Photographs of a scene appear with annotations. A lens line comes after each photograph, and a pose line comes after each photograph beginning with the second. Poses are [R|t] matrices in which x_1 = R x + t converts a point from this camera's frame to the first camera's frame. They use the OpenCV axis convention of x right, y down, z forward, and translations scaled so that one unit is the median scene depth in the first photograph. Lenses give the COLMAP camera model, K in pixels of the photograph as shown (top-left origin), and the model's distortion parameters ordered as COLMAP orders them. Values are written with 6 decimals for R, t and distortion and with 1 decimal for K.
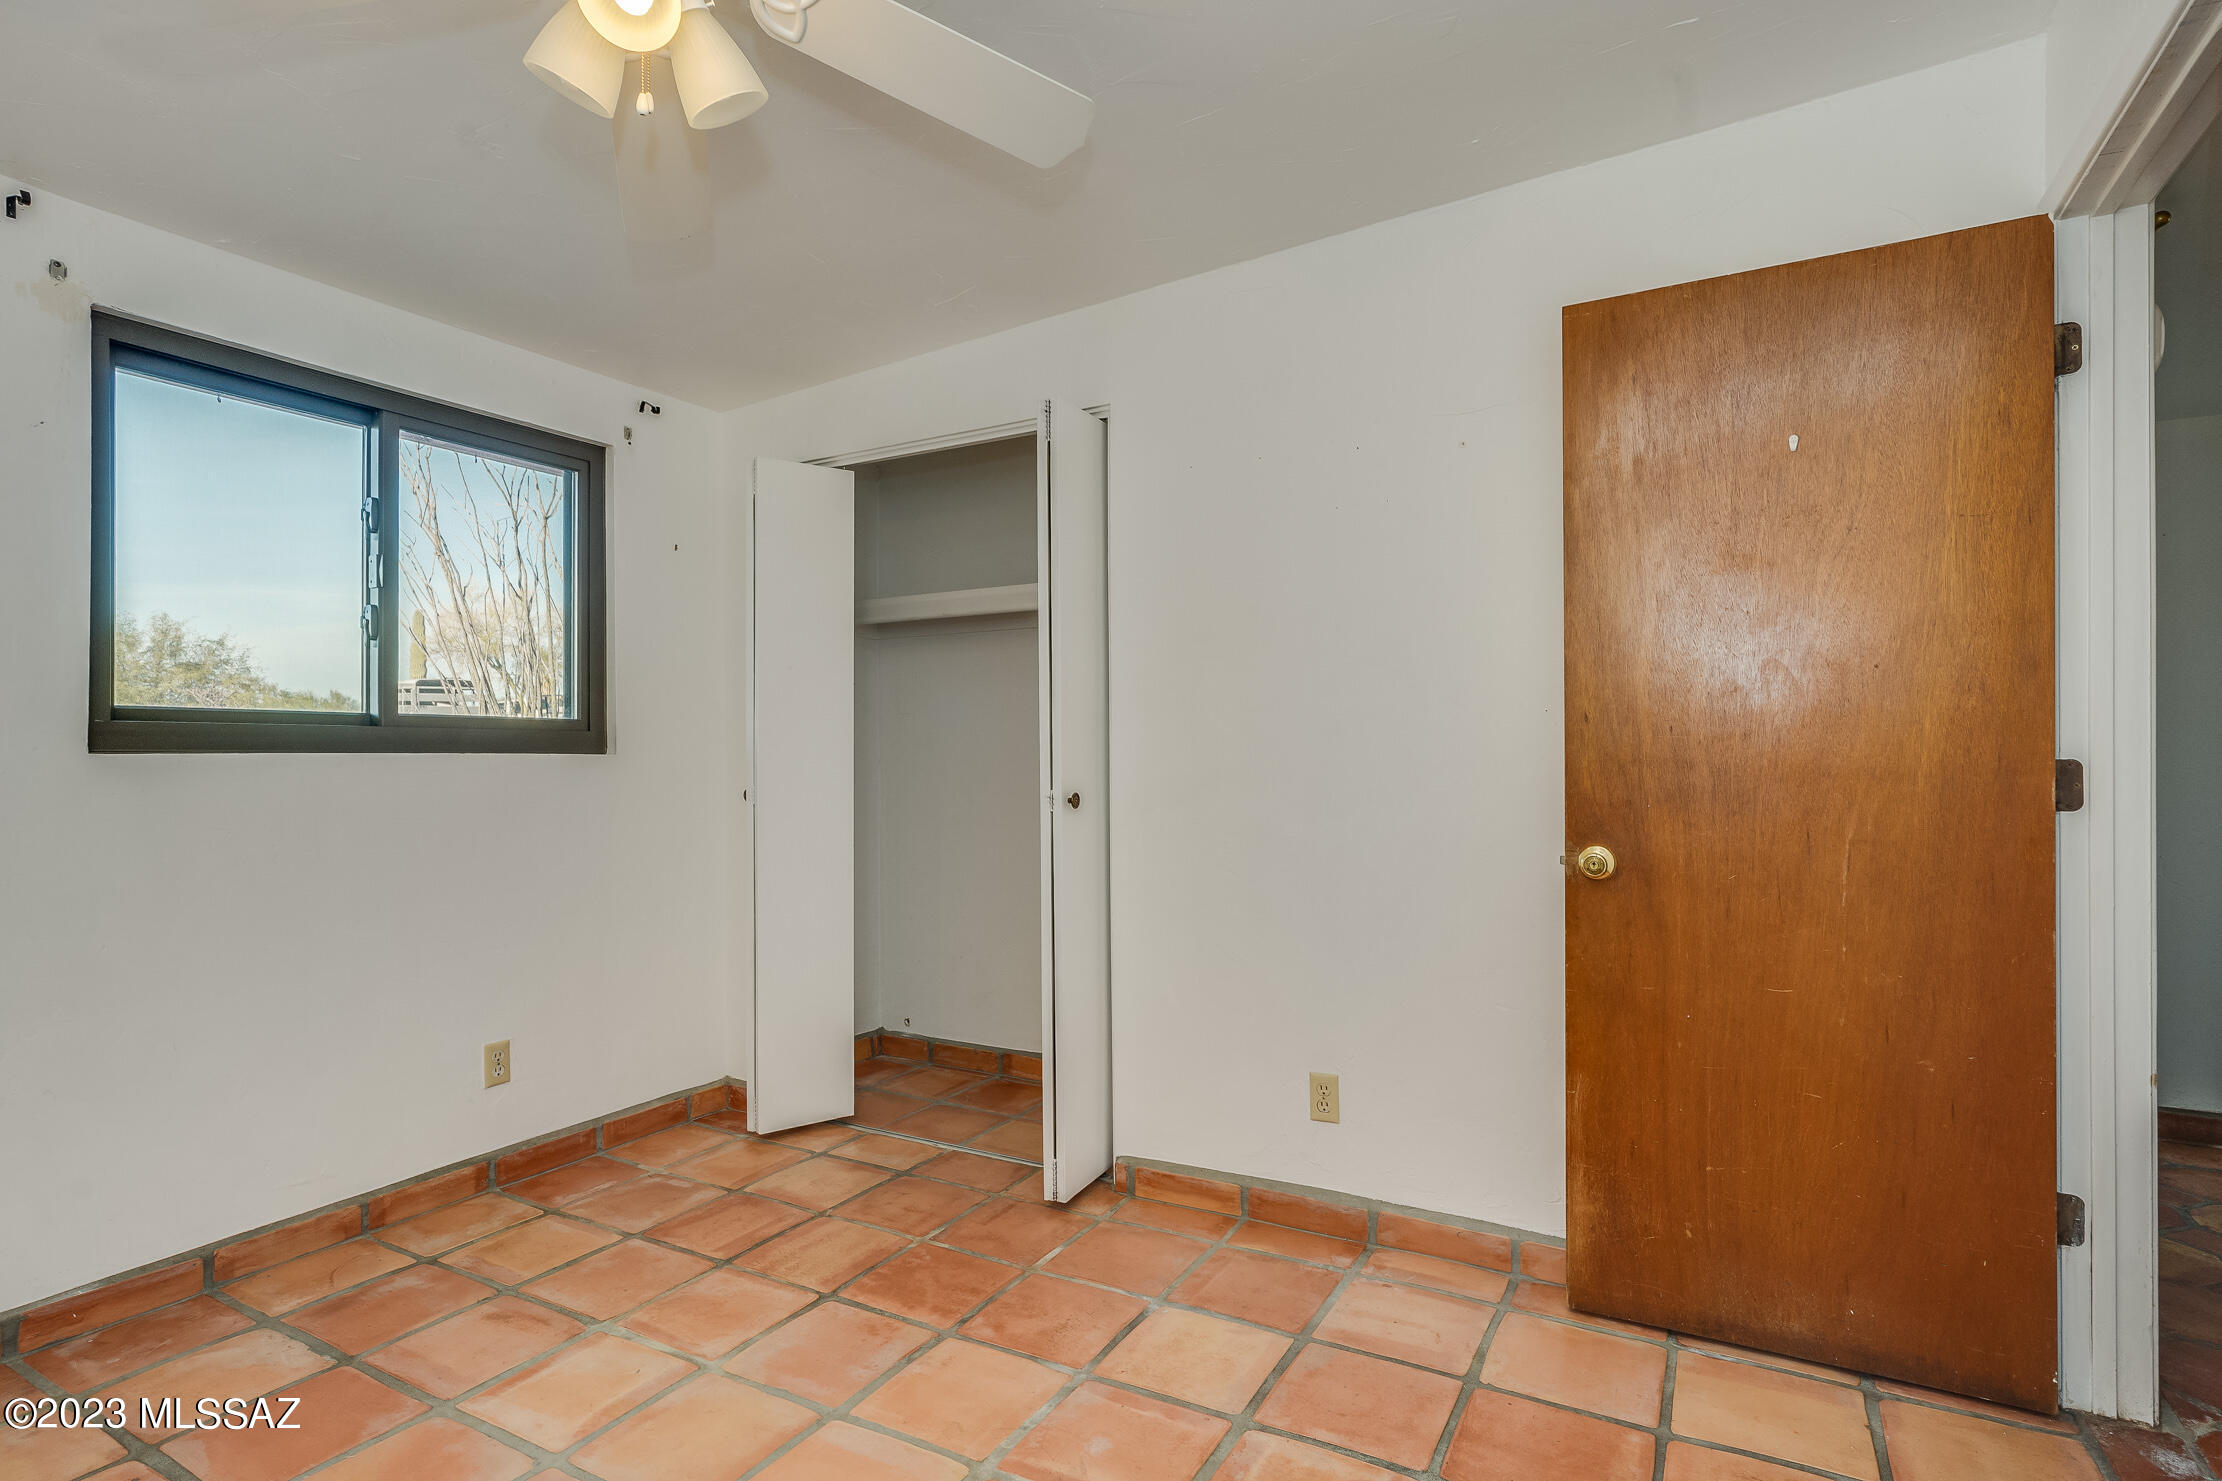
lens RADIAL K [[1114.7, 0, 1110.3], [0, 1114.7, 752.2], [0, 0, 1]] dist [-0.001889, 0.001036]
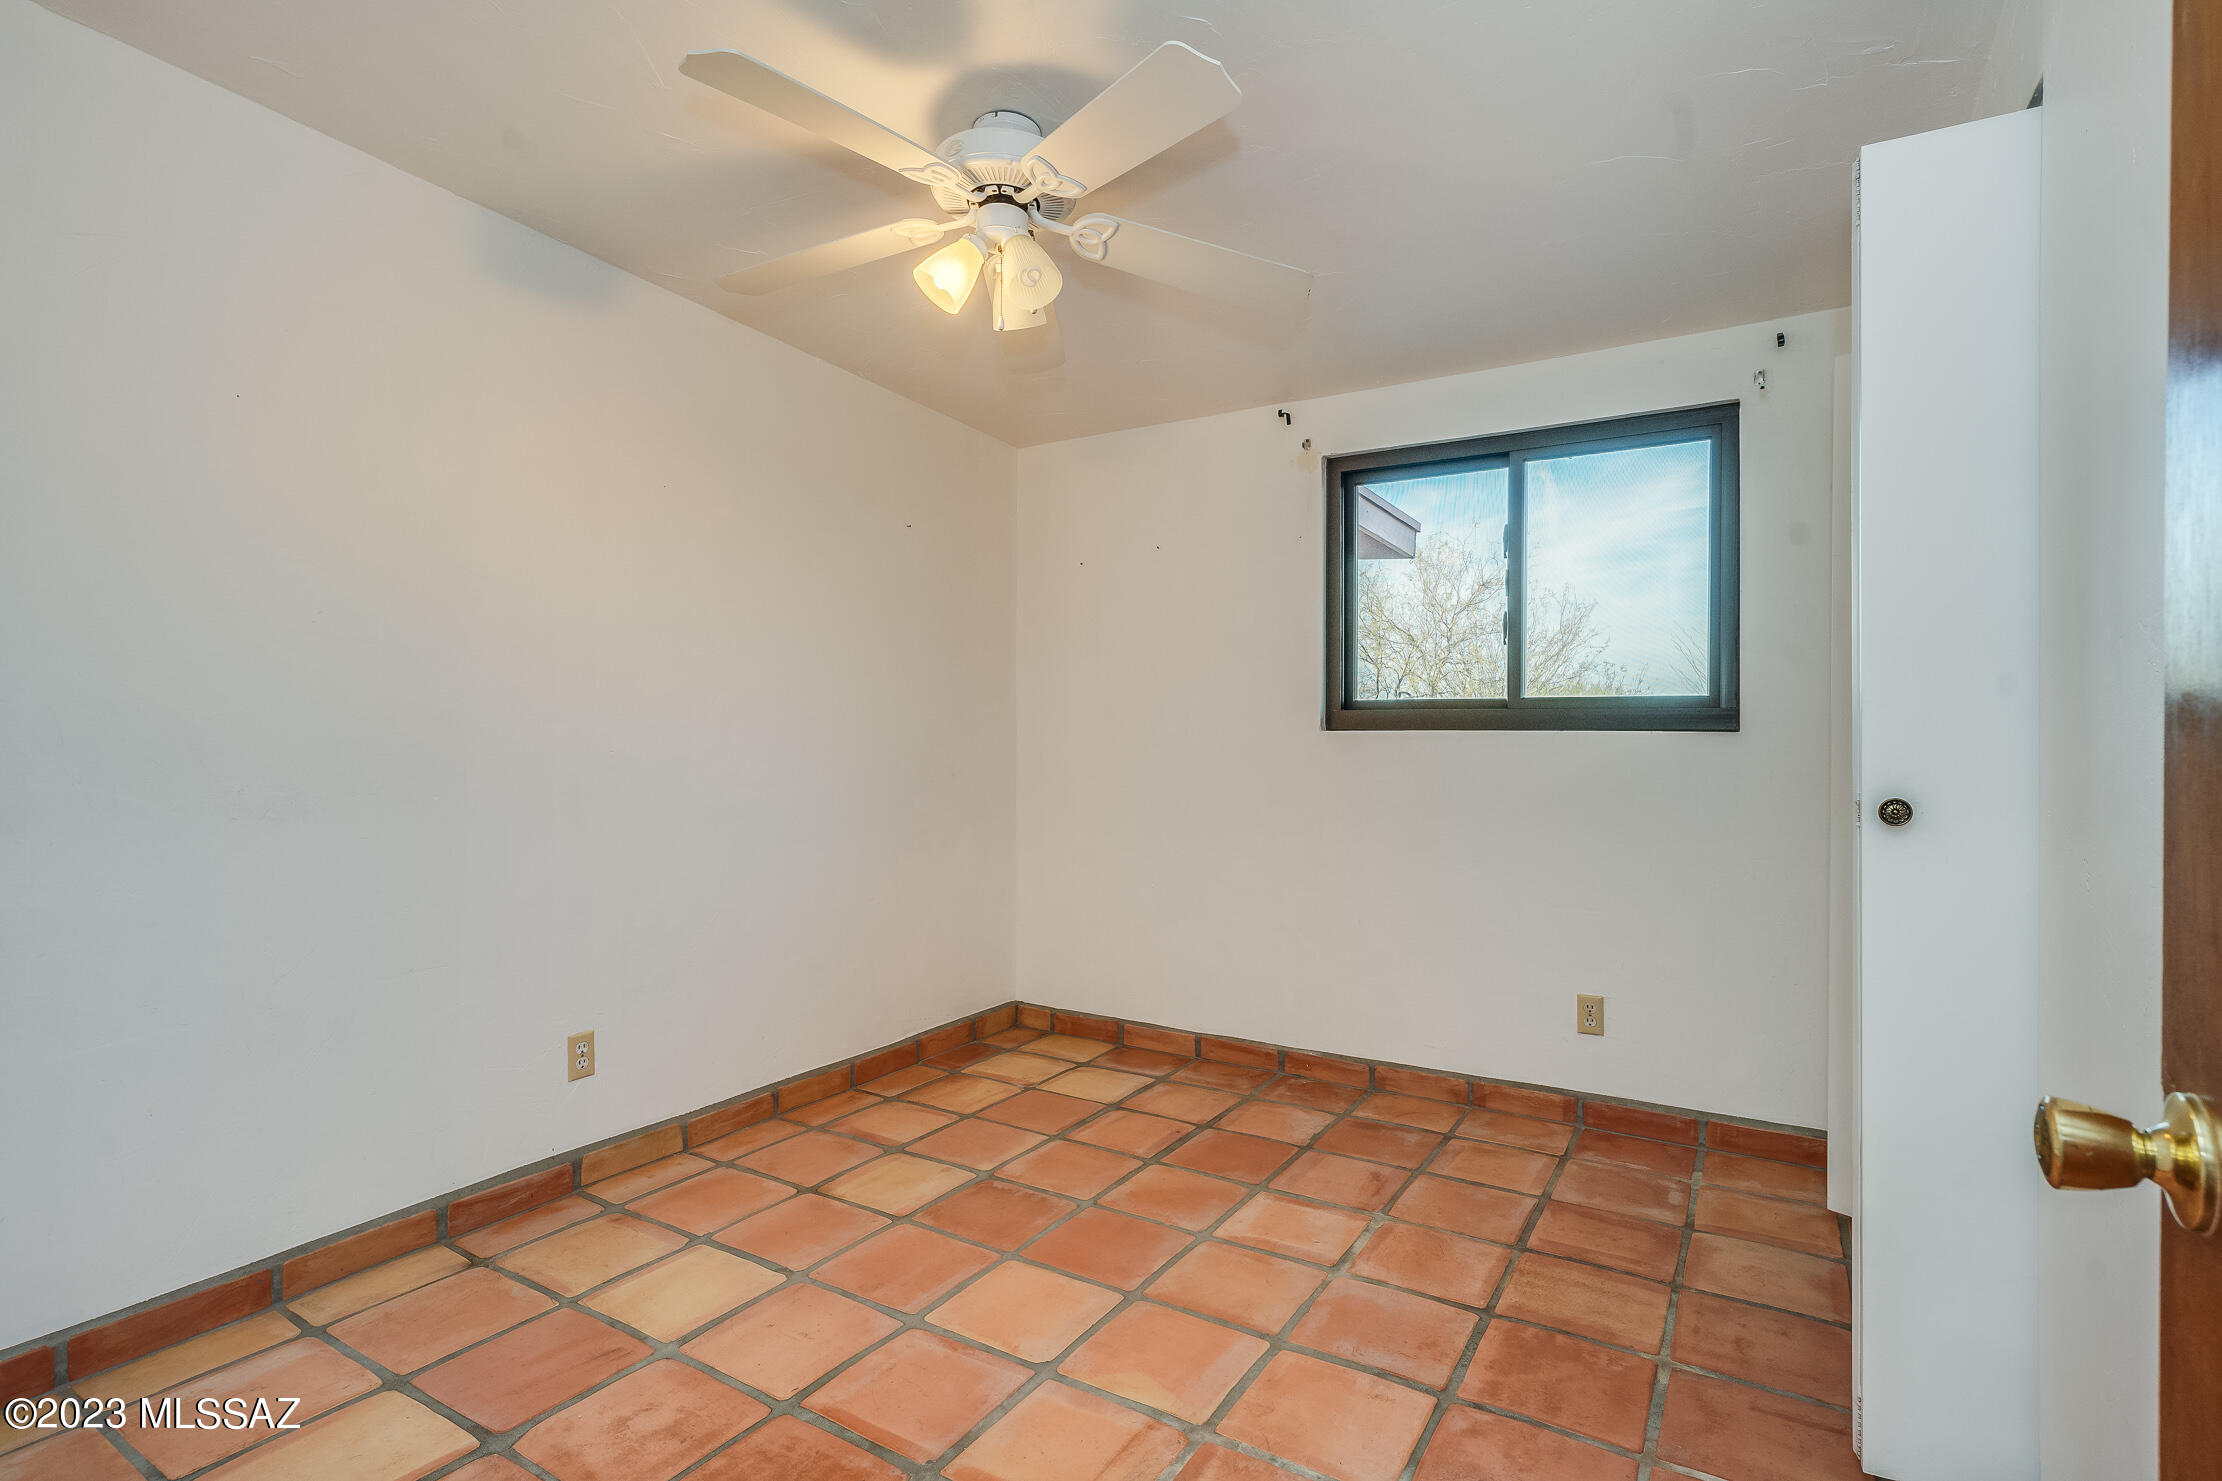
lens RADIAL K [[1051.1, 0, 1101.4], [0, 1051.1, 745.1], [0, 0, 1]] dist [-0.001720, 0.000200]
pose [[-0.038288, 0.007955, -0.999235, 0.617343], [-0.000618, 0.999968, 0.007985, 0.009251], [0.999267, 0.000923, -0.038282, 0.700747]]
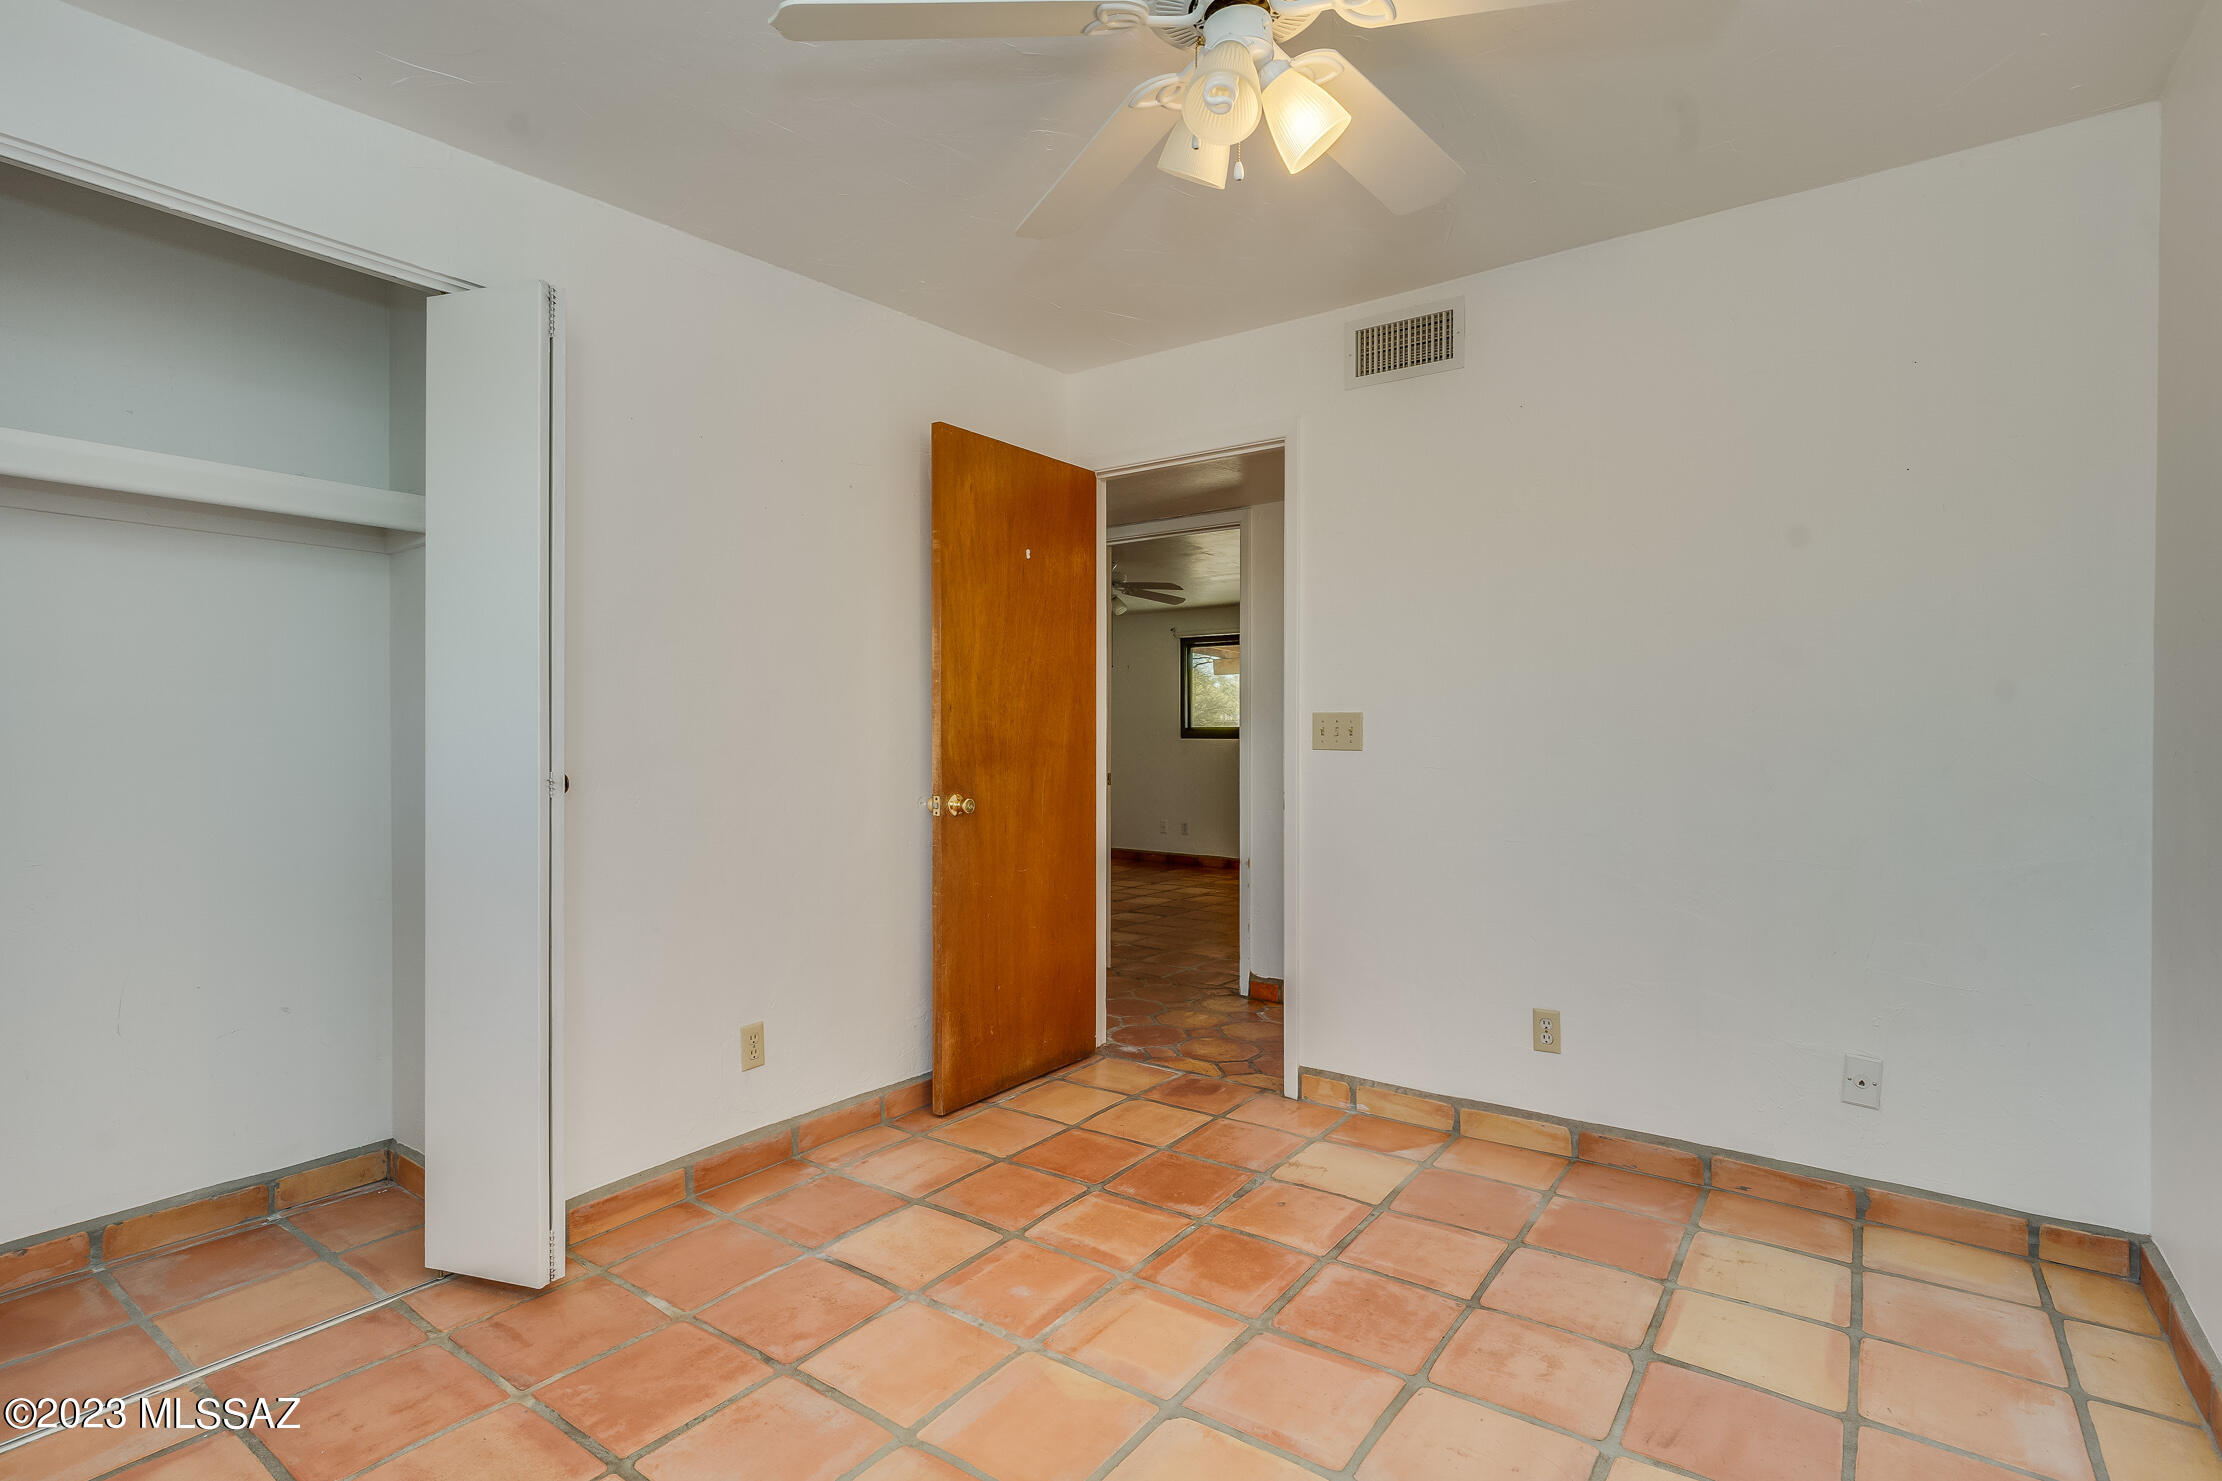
lens RADIAL K [[1116.4, 0, 1102.5], [0, 1116.4, 735.3], [0, 0, 1]] dist [-0.001840, 0.002243]
pose [[0.103972, 0.002642, 0.994577, -0.937503], [-0.002437, 0.999994, -0.002402, 0.007883], [-0.994577, -0.002174, 0.103978, 0.597934]]
